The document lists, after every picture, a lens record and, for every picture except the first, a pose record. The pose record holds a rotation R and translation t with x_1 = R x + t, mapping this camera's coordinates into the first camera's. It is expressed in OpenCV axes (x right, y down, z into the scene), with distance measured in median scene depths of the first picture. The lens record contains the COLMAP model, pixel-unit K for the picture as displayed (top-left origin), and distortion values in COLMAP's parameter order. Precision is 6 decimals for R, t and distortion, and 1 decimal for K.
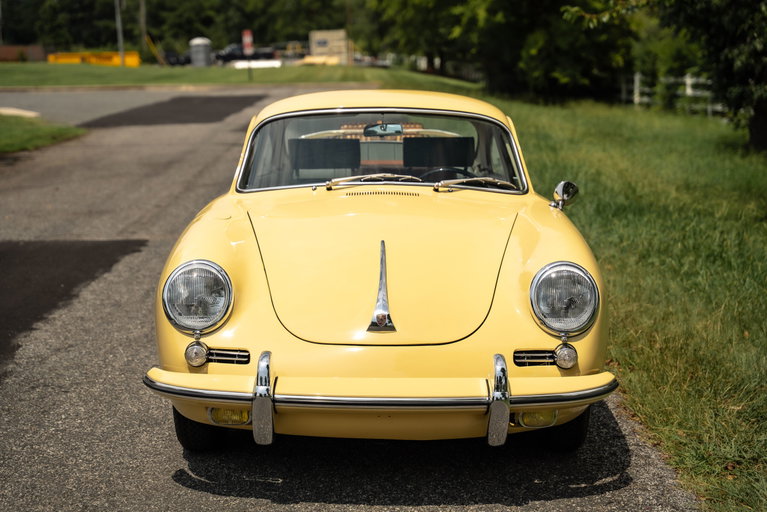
lens RADIAL K [[1479.9, 0, 375.7], [0, 1479.9, 259.0], [0, 0, 1]] dist [0.295812, 0.708702]
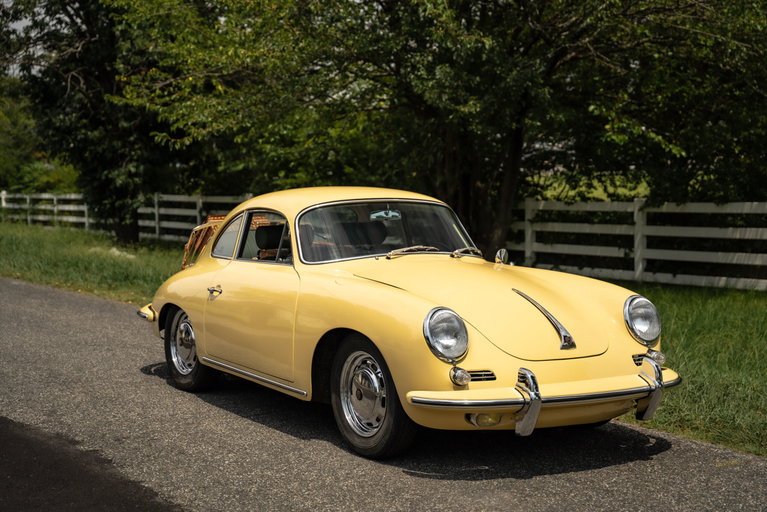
lens RADIAL K [[1206.9, 0, 383.5], [0, 1206.9, 256.0], [0, 0, 1]] dist [0.147995, 0.049462]
pose [[0.831162, -0.028865, 0.555280, -0.602137], [0.068195, 0.996404, -0.050280, 0.004803], [-0.551832, 0.079658, 0.830142, 0.096286]]
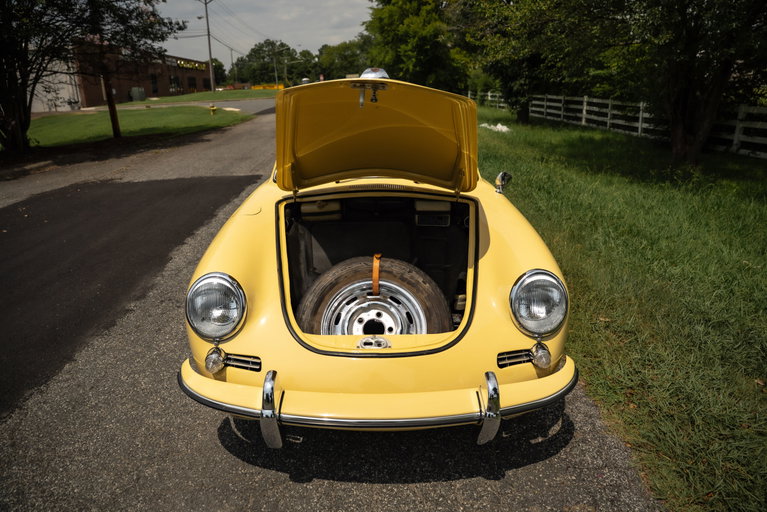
lens RADIAL K [[522.1, 0, 383.5], [0, 522.1, 256.0], [0, 0, 1]] dist [-0.106838, 0.006147]
pose [[0.999676, -0.013787, 0.021381, -0.000312], [0.009571, 0.982495, 0.186041, -0.065553], [-0.023571, -0.185776, 0.982309, 0.487010]]
